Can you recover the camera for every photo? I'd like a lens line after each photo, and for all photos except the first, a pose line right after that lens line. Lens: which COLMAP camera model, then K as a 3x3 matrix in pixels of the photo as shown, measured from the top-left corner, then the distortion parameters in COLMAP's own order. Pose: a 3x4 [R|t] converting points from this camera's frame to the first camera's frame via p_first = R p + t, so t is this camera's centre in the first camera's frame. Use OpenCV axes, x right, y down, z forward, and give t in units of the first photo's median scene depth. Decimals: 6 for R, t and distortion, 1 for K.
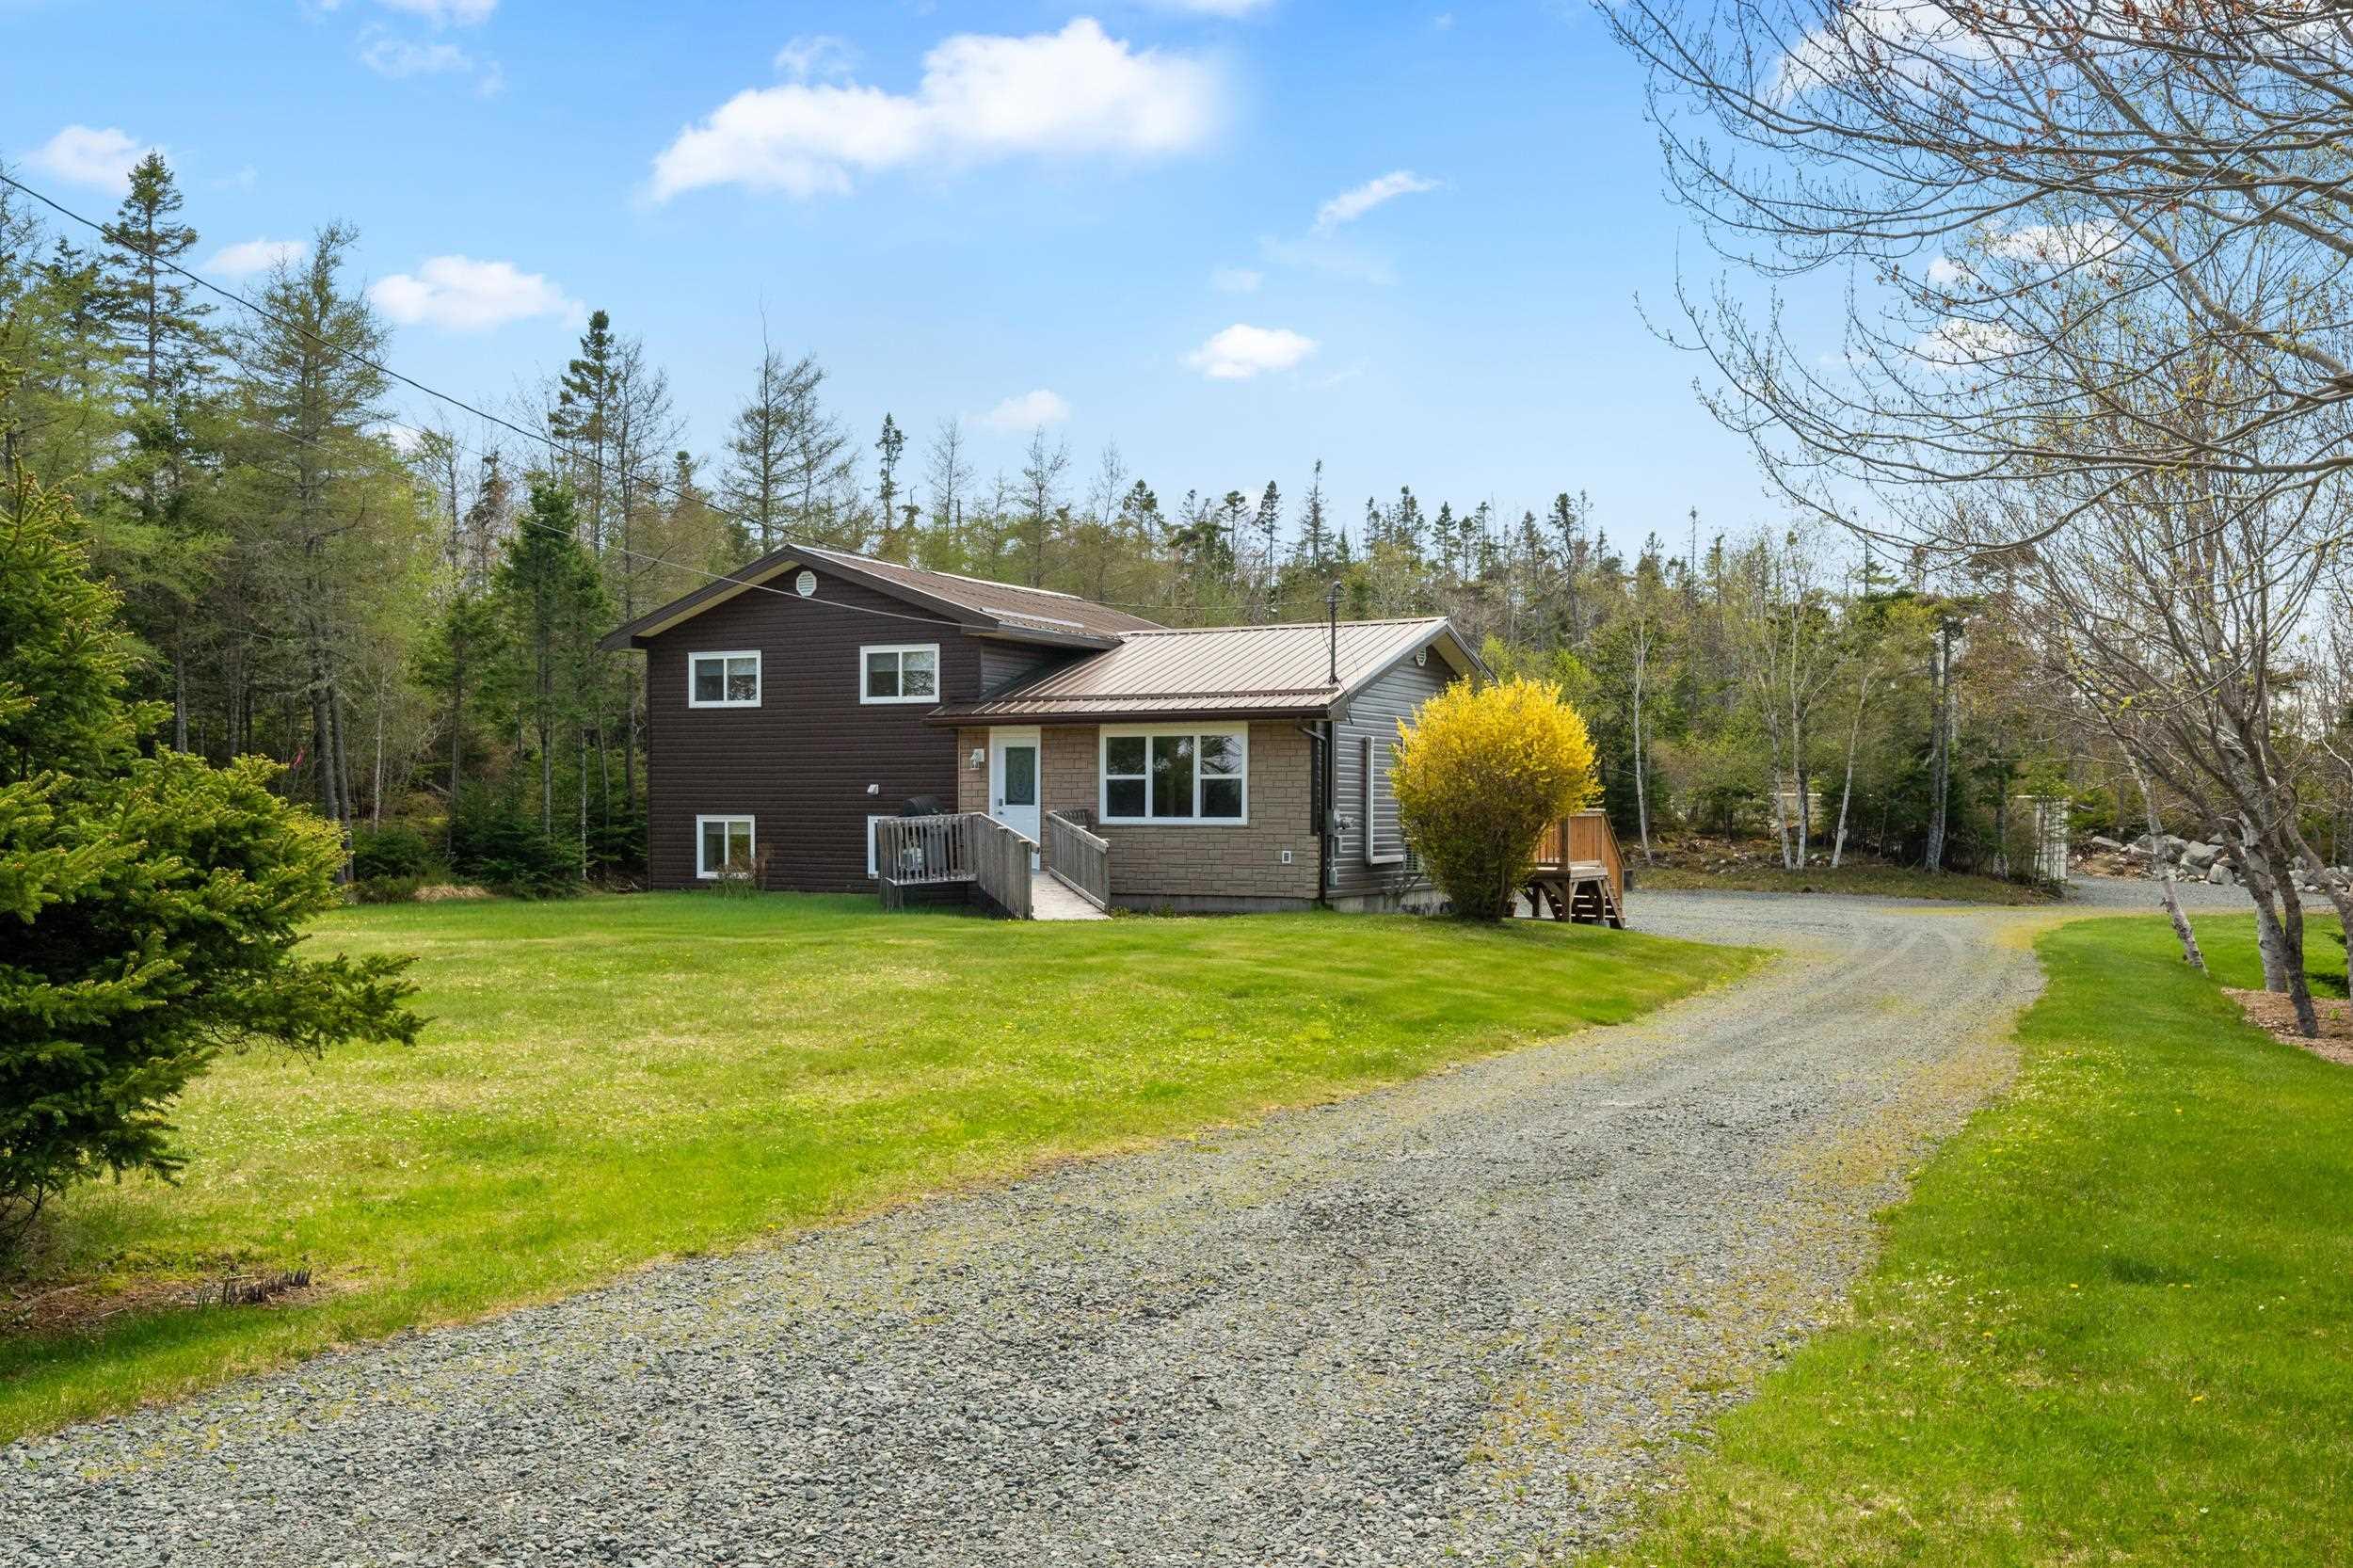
lens RADIAL K [[2112.0, 0, 1179.6], [0, 2112.0, 792.7], [0, 0, 1]] dist [-0.008173, -0.000849]
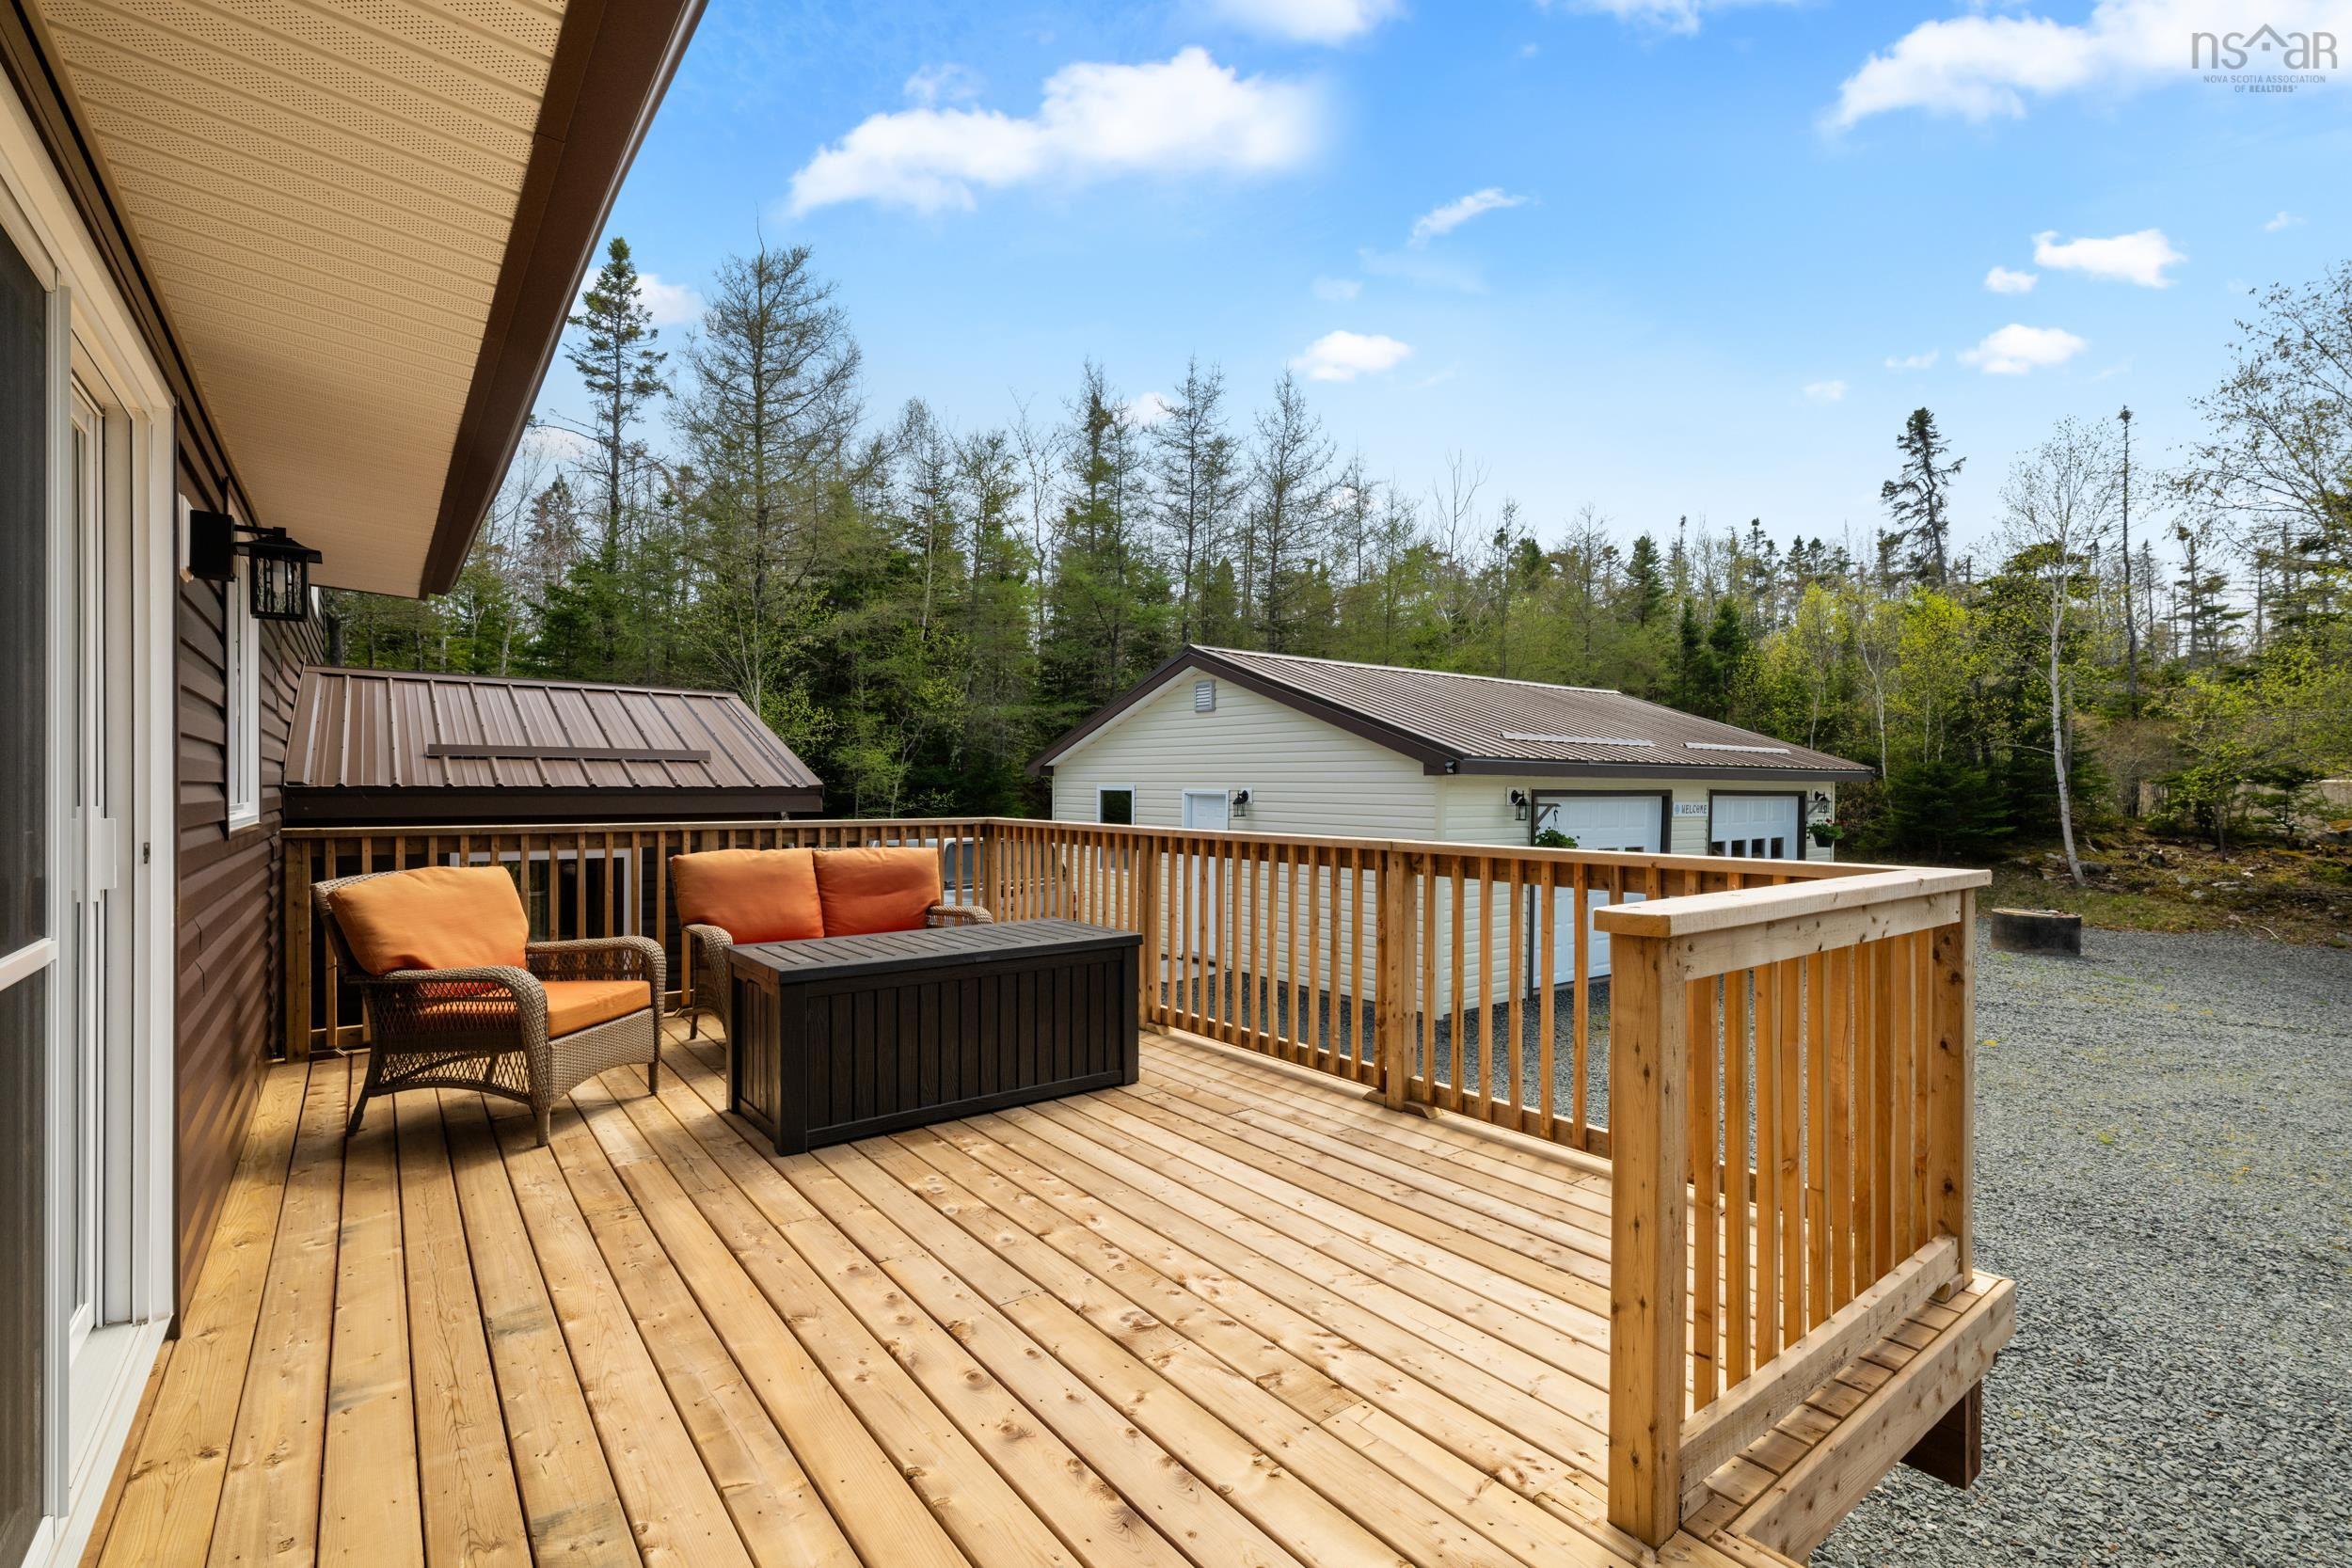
lens RADIAL K [[1037.8, 0, 1189.0], [0, 1037.8, 785.8], [0, 0, 1]] dist [0.002673, 0.000257]
pose [[0.914162, -0.000703, -0.405349, 0.094972], [0.002370, 0.999991, 0.003609, 0.000432], [0.405343, -0.004260, 0.914155, 0.570172]]
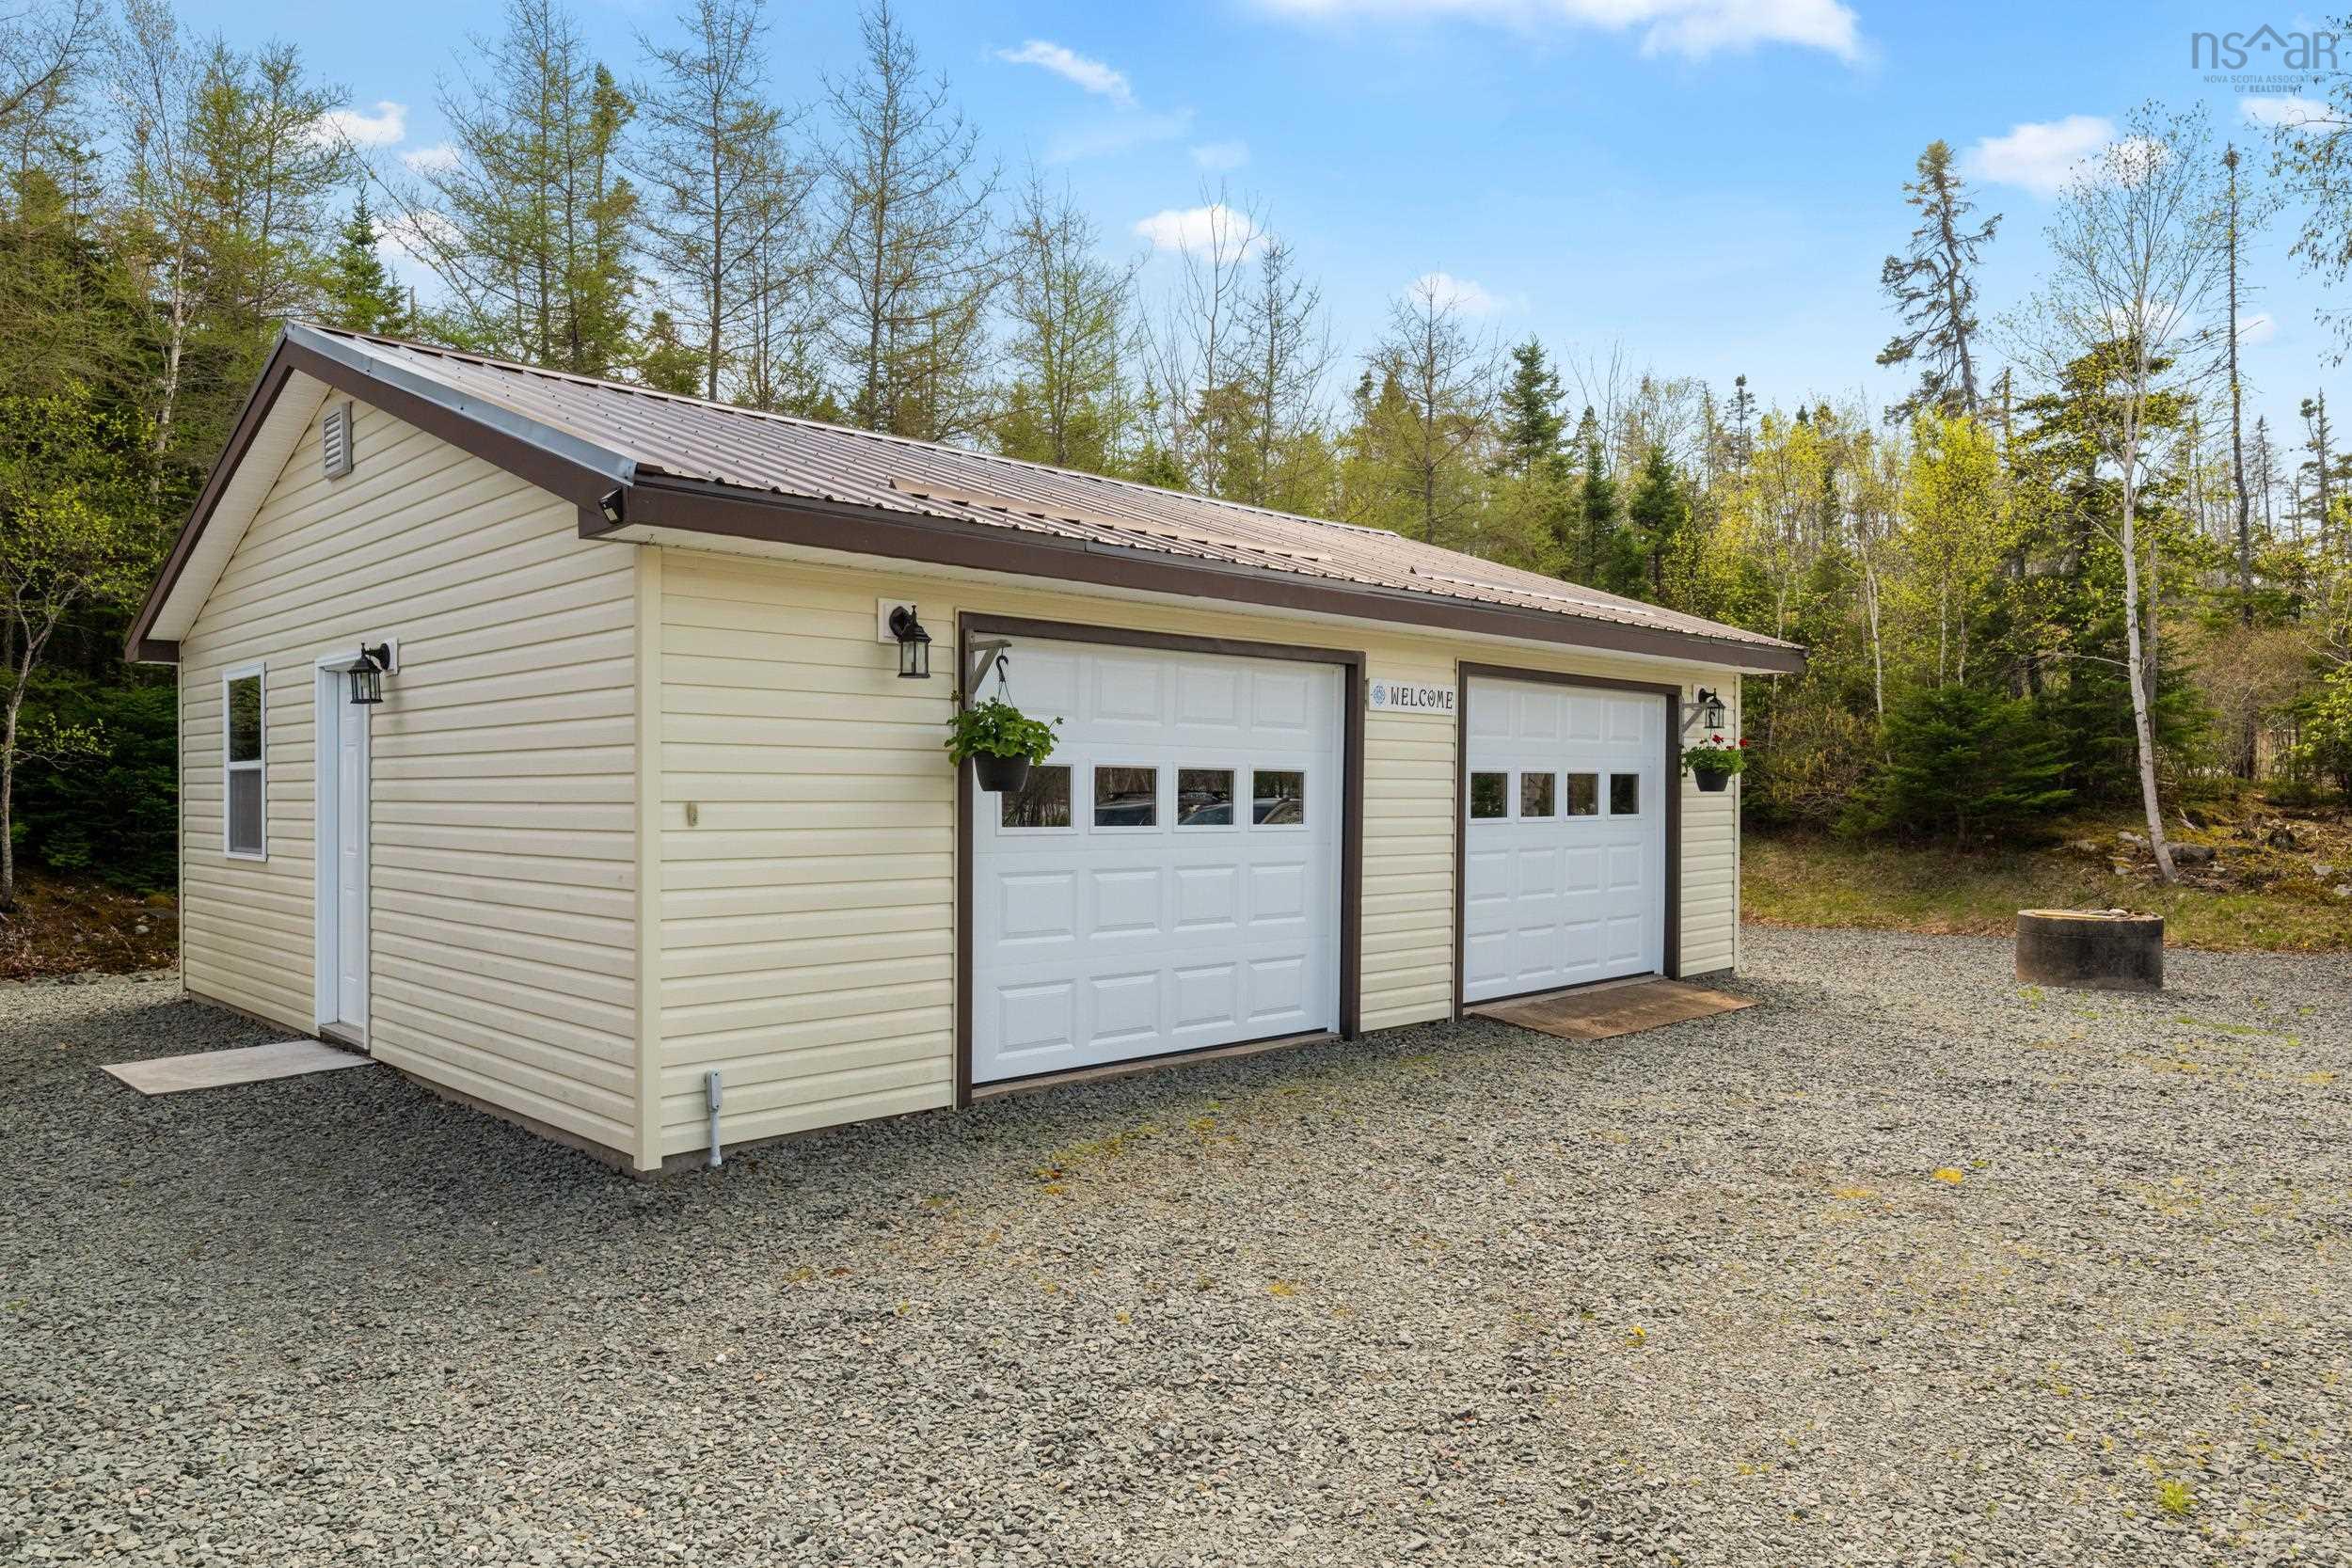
lens RADIAL K [[1512.2, 0, 1165.3], [0, 1512.2, 791.5], [0, 0, 1]] dist [-0.006854, 0.004413]
pose [[0.954465, -0.008472, -0.298203, 0.121349], [0.009714, 0.999949, 0.002682, 0.013703], [0.298165, -0.005457, 0.954499, 0.649667]]
